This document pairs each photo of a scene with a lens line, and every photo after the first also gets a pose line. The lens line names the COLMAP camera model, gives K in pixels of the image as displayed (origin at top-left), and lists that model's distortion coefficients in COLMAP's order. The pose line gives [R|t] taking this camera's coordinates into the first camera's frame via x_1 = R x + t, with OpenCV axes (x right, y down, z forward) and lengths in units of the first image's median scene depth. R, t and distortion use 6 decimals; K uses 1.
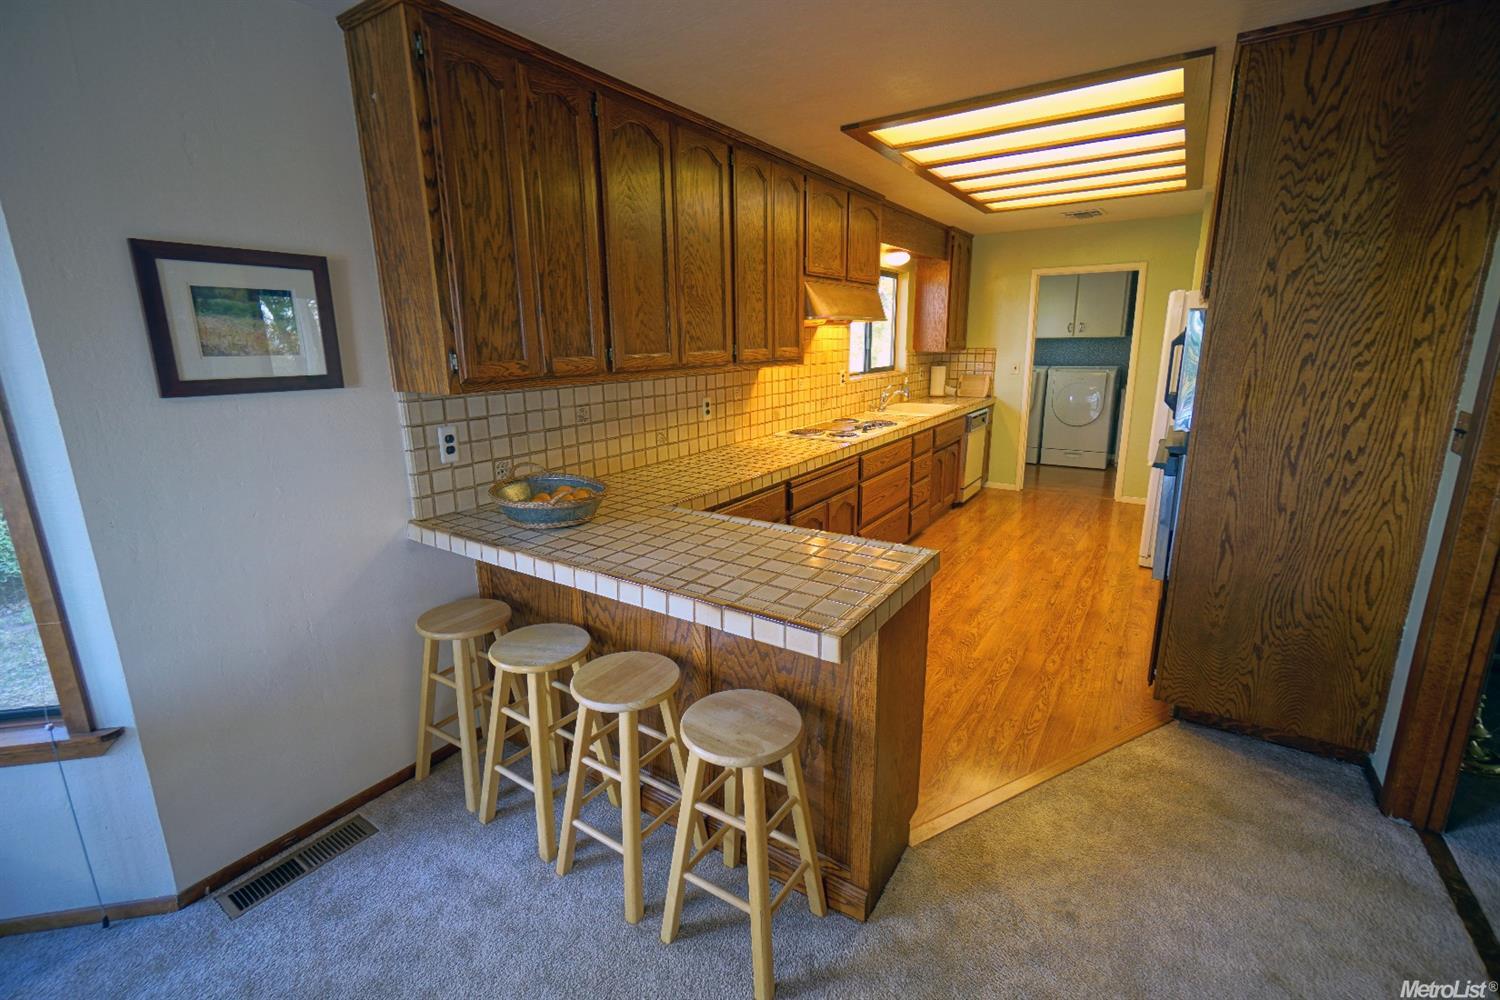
lens RADIAL K [[646.3, 0, 750.0], [0, 646.3, 500.0], [0, 0, 1]] dist [-0.000917, -0.000048]
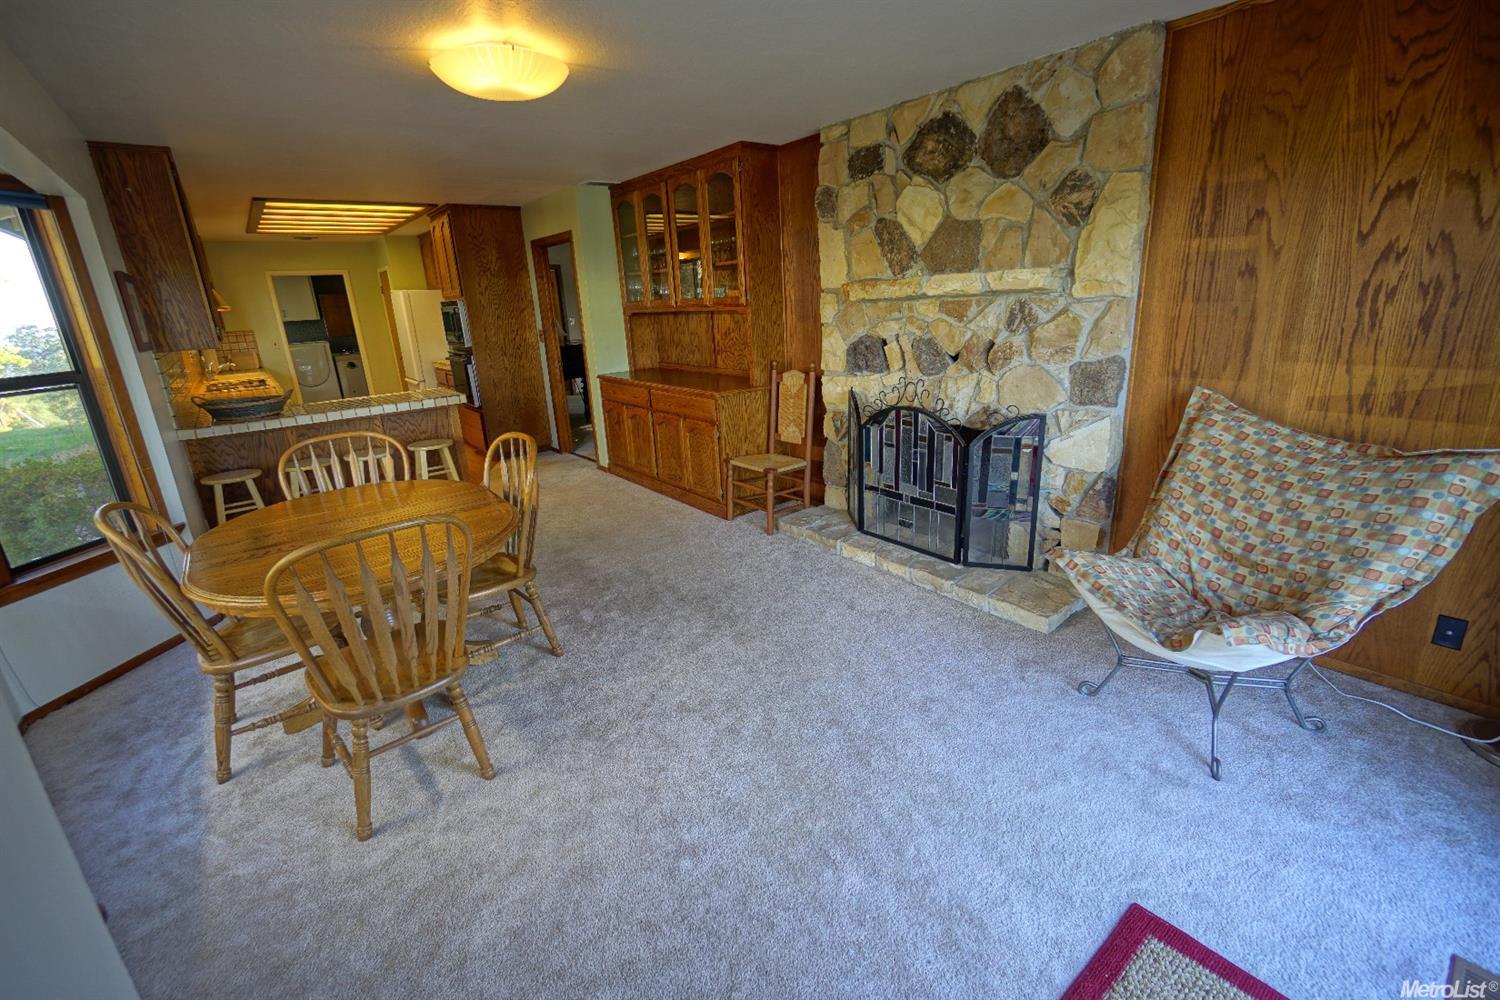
lens RADIAL K [[646.3, 0, 750.0], [0, 646.3, 500.0], [0, 0, 1]] dist [-0.000917, -0.000048]
pose [[0.316439, -0.281526, 0.905875, -1.122834], [0.268020, 0.942572, 0.199306, 0.191970], [-0.909963, 0.179724, 0.373721, -0.676603]]
